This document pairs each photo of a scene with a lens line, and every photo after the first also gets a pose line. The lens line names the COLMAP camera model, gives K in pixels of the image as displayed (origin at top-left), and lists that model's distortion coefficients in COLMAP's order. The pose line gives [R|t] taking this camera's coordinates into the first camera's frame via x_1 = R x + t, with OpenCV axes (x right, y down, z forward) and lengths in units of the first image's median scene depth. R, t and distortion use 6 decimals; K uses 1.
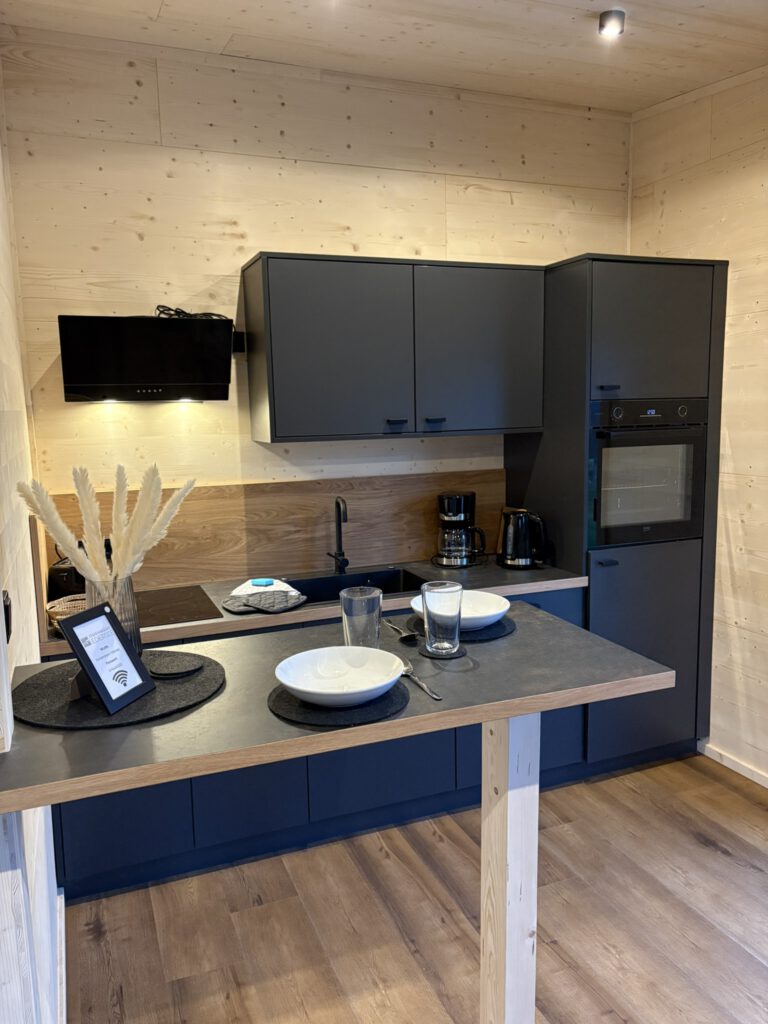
lens RADIAL K [[771.8, 0, 388.8], [0, 771.8, 510.0], [0, 0, 1]] dist [0.012993, -0.026746]
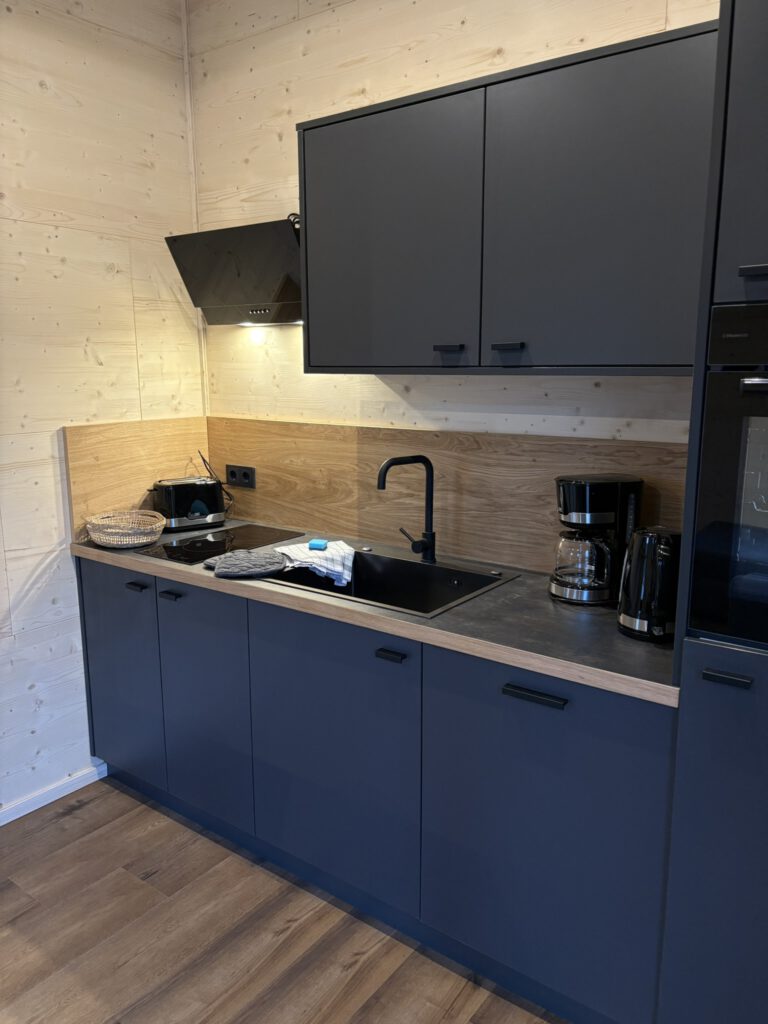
lens RADIAL K [[771.8, 0, 383.2], [0, 771.8, 514.4], [0, 0, 1]] dist [0.012993, -0.026746]
pose [[0.512940, 0.185632, -0.838113, 0.531202], [-0.120675, 0.982236, 0.143699, -0.062425], [0.849900, 0.027430, 0.526230, 0.597979]]
